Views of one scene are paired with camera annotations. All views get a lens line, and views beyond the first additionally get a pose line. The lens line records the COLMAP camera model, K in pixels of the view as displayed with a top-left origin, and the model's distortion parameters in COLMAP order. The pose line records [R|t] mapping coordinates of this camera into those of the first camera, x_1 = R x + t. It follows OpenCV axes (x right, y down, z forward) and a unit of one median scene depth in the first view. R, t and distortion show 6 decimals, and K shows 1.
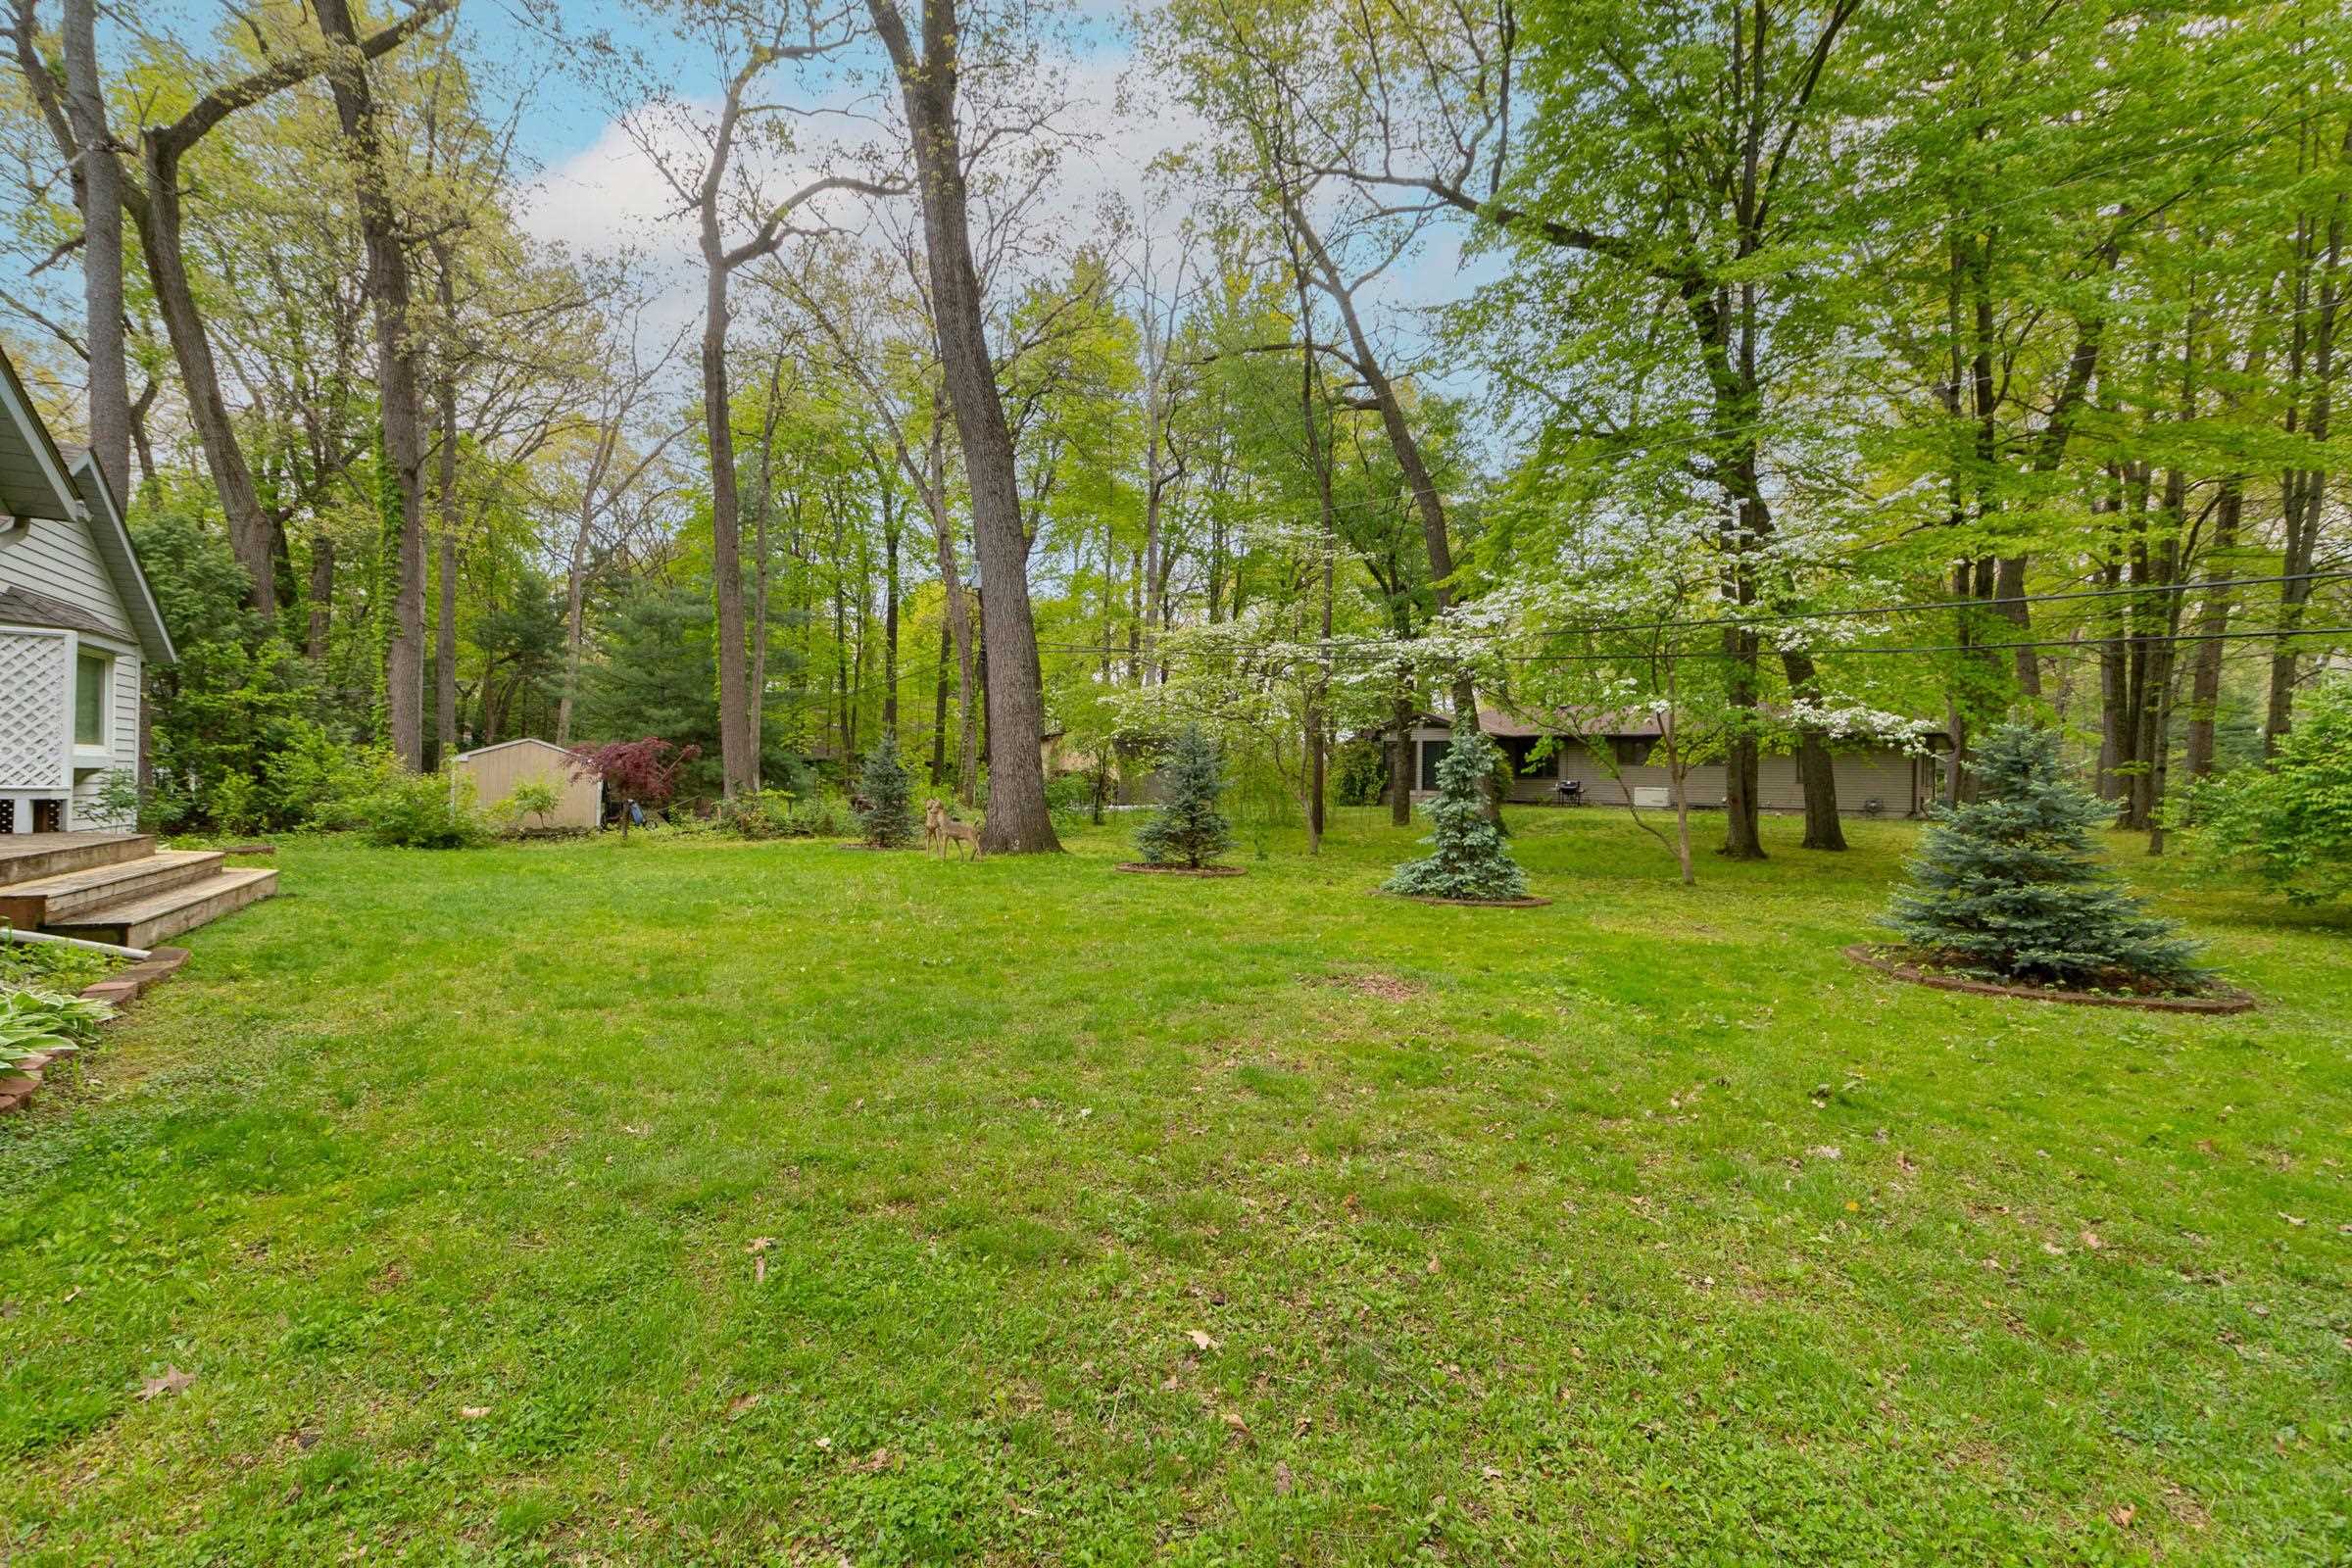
lens RADIAL K [[944.3, 0, 1176.0], [0, 944.3, 784.0], [0, 0, 1]] dist [-0.028798, -0.000260]
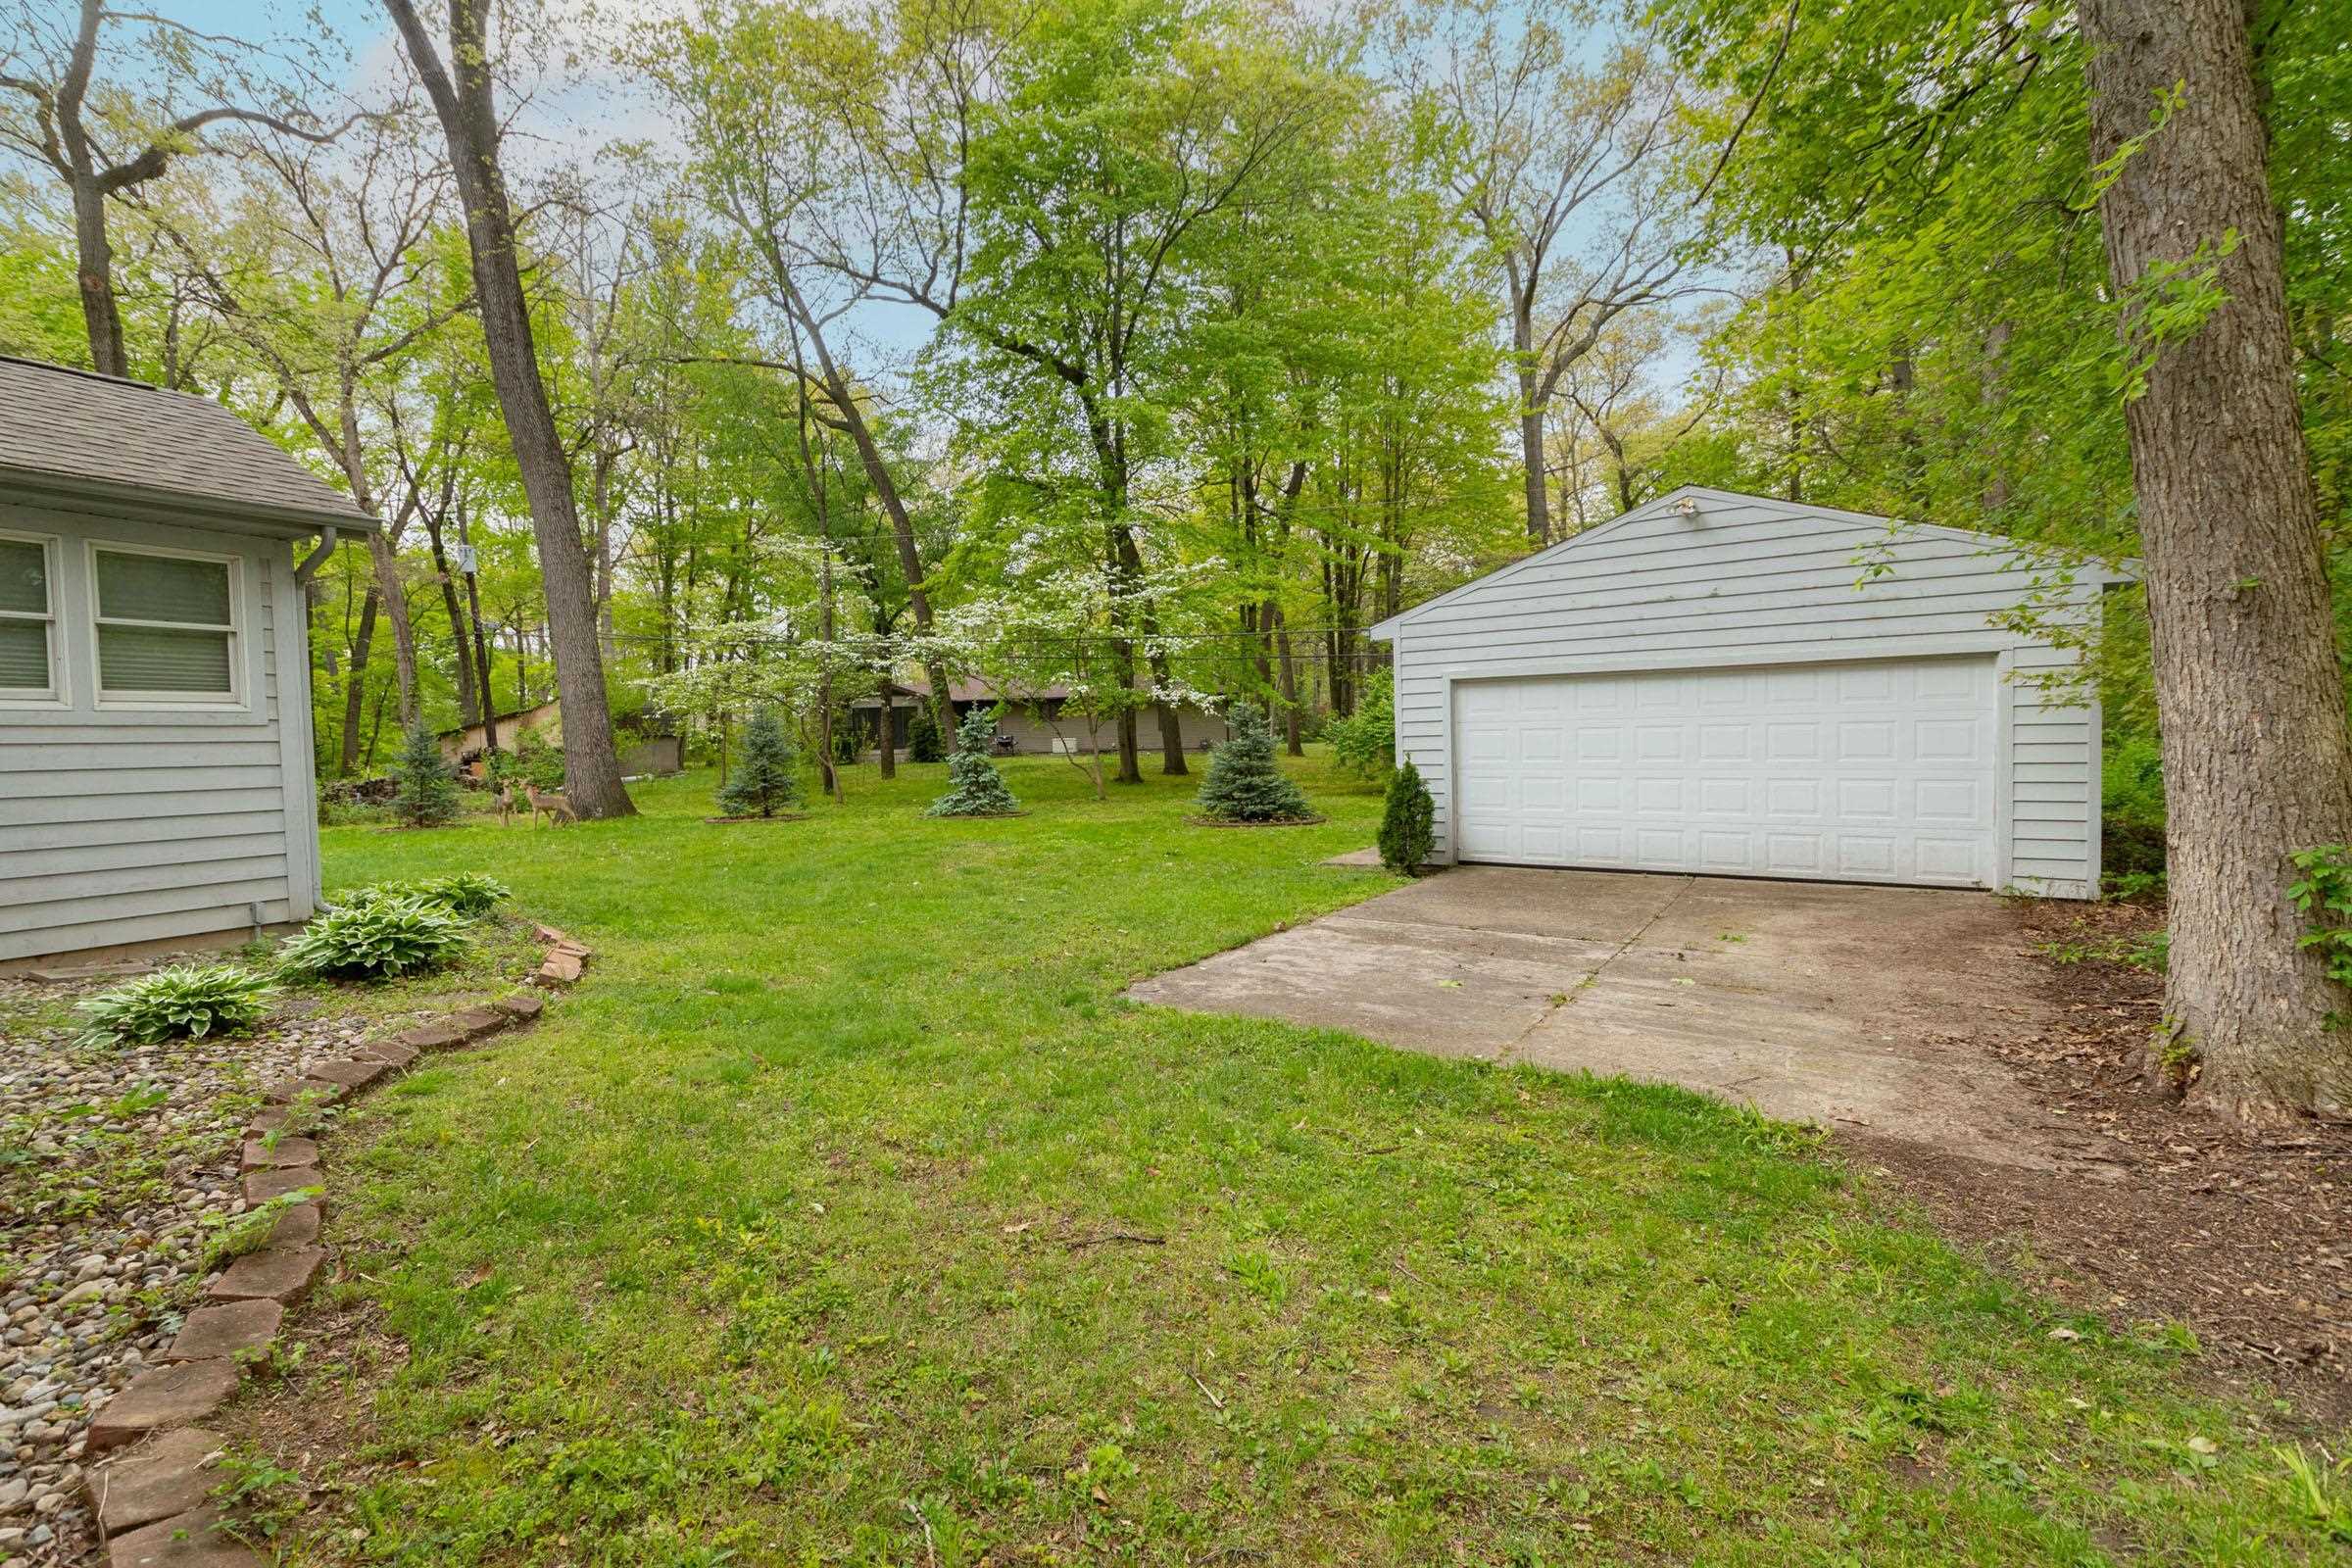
lens RADIAL K [[944.3, 0, 1176.0], [0, 944.3, 784.0], [0, 0, 1]] dist [-0.028798, -0.000260]
pose [[0.822644, -0.069191, 0.564331, -0.214786], [0.043492, 0.997317, 0.058878, -0.006733], [-0.566891, -0.023892, 0.823446, -0.333166]]
